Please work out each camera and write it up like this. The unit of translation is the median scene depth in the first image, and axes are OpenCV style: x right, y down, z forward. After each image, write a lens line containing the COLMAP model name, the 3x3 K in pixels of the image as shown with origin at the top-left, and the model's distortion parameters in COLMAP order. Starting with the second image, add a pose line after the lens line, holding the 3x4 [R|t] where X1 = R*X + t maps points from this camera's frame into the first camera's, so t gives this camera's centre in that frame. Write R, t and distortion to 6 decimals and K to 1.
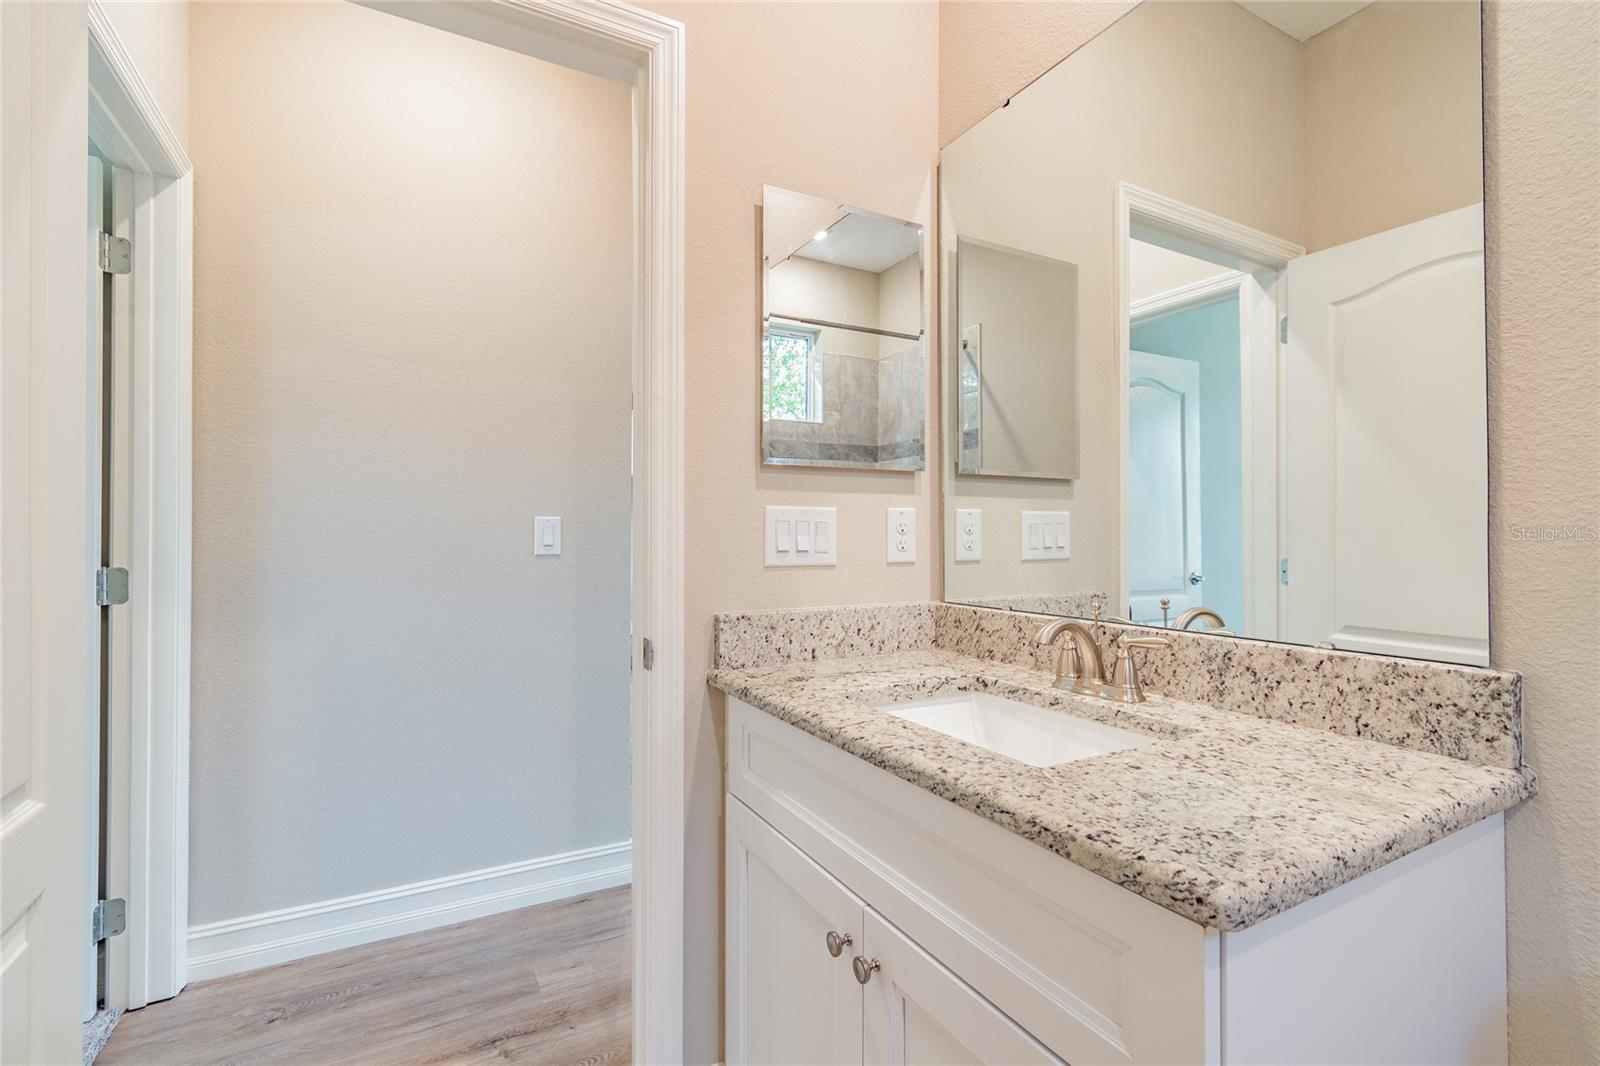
lens RADIAL K [[711.1, 0, 796.4], [0, 711.1, 527.3], [0, 0, 1]] dist [0.005095, -0.003074]
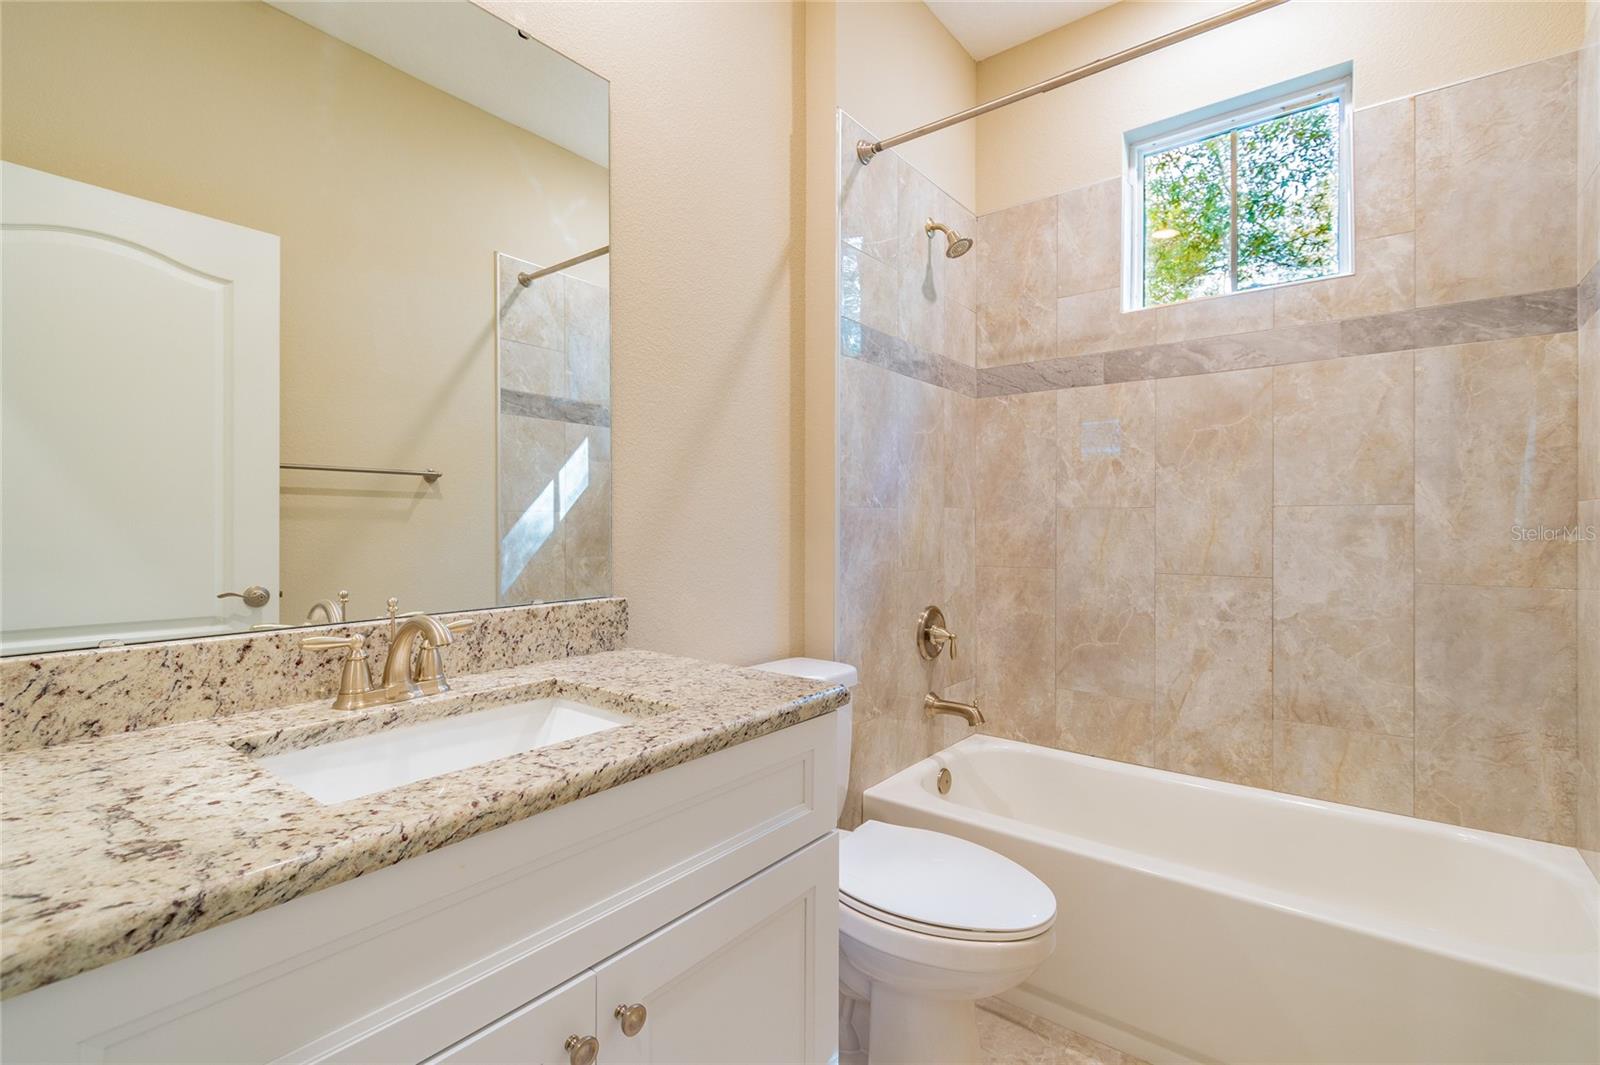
lens RADIAL K [[711.1, 0, 791.6], [0, 711.1, 528.2], [0, 0, 1]] dist [0.005095, -0.003074]
pose [[-0.375127, -0.004858, 0.926961, -0.725493], [-0.009930, 0.999950, 0.001222, 0.016190], [-0.926920, -0.008746, -0.375156, 1.066327]]
